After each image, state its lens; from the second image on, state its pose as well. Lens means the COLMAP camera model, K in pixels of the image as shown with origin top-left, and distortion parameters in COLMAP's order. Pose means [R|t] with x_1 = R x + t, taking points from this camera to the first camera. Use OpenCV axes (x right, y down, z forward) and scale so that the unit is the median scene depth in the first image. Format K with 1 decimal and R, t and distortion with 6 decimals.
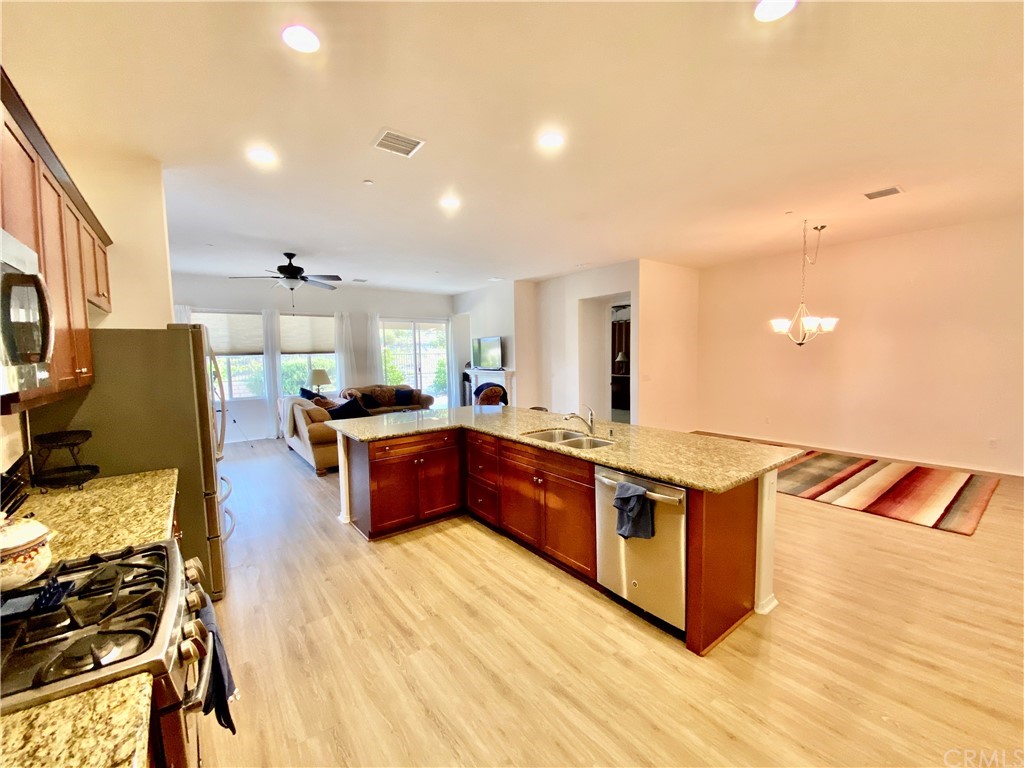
lens RADIAL K [[416.1, 0, 512.0], [0, 416.1, 384.0], [0, 0, 1]] dist [0.009825, -0.017434]
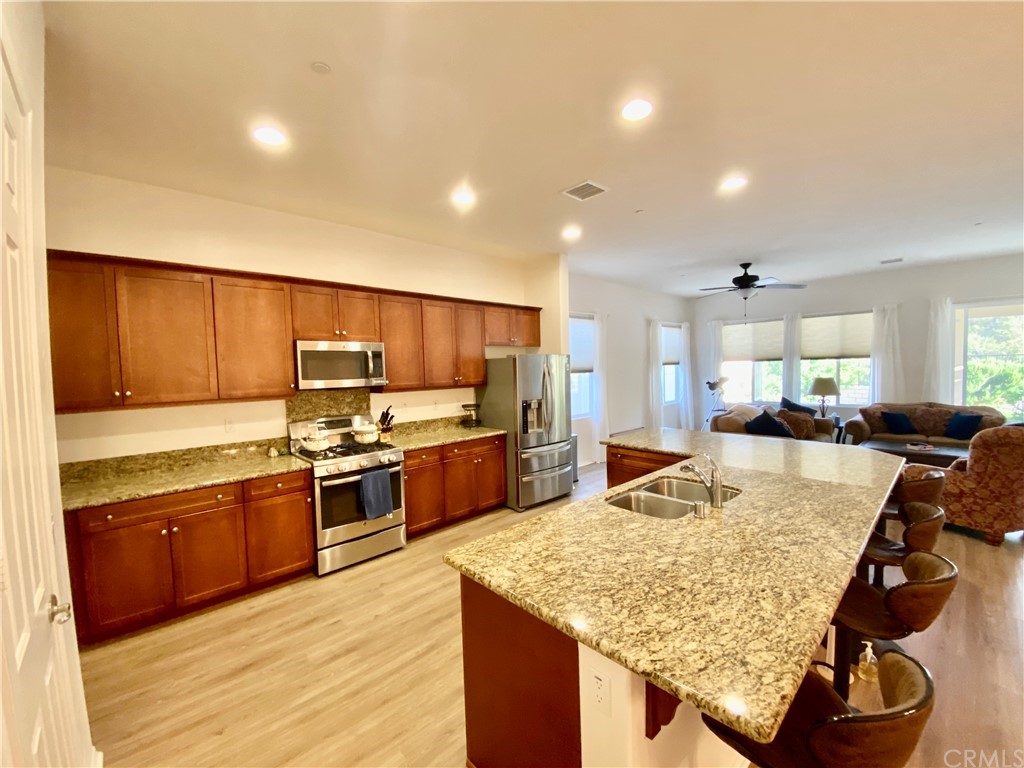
lens RADIAL K [[416.1, 0, 512.0], [0, 416.1, 384.0], [0, 0, 1]] dist [0.009825, -0.017434]
pose [[0.099536, 0.053384, -0.993601, 0.330374], [-0.046202, 0.997731, 0.048978, -0.033508], [0.993961, 0.041031, 0.101776, 0.262706]]
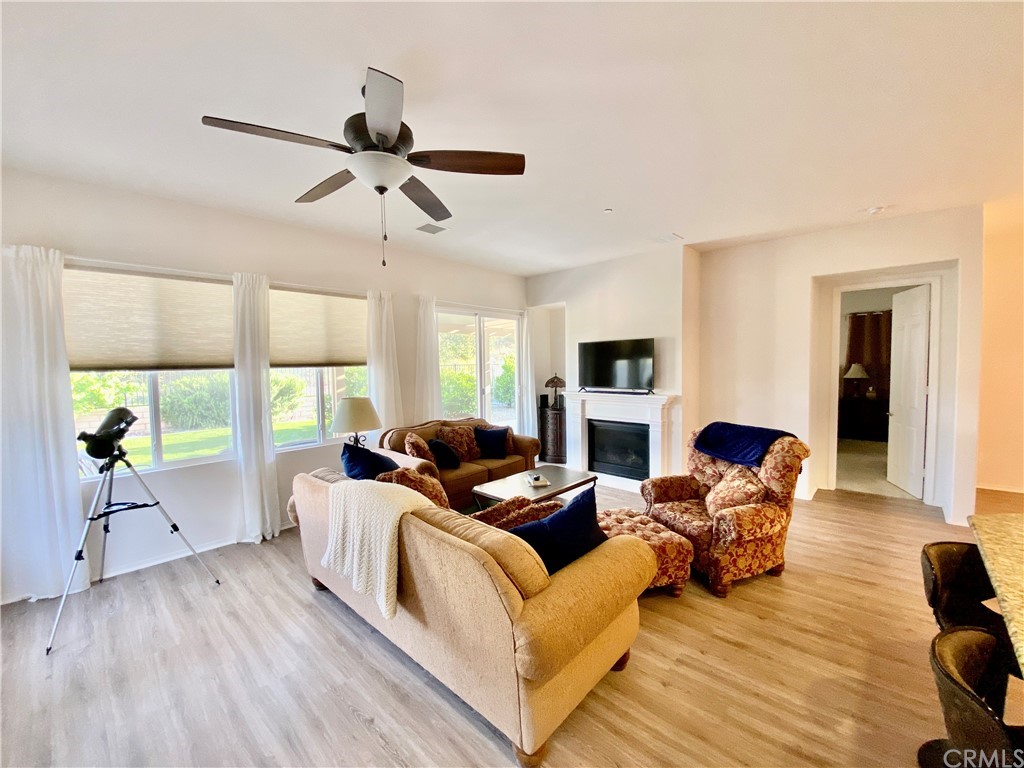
lens RADIAL K [[416.1, 0, 512.0], [0, 416.1, 384.0], [0, 0, 1]] dist [0.009825, -0.017434]
pose [[0.986416, -0.006791, 0.164127, -0.365607], [0.010767, 0.999669, -0.023349, -0.038878], [-0.163915, 0.024799, 0.986163, 0.484305]]
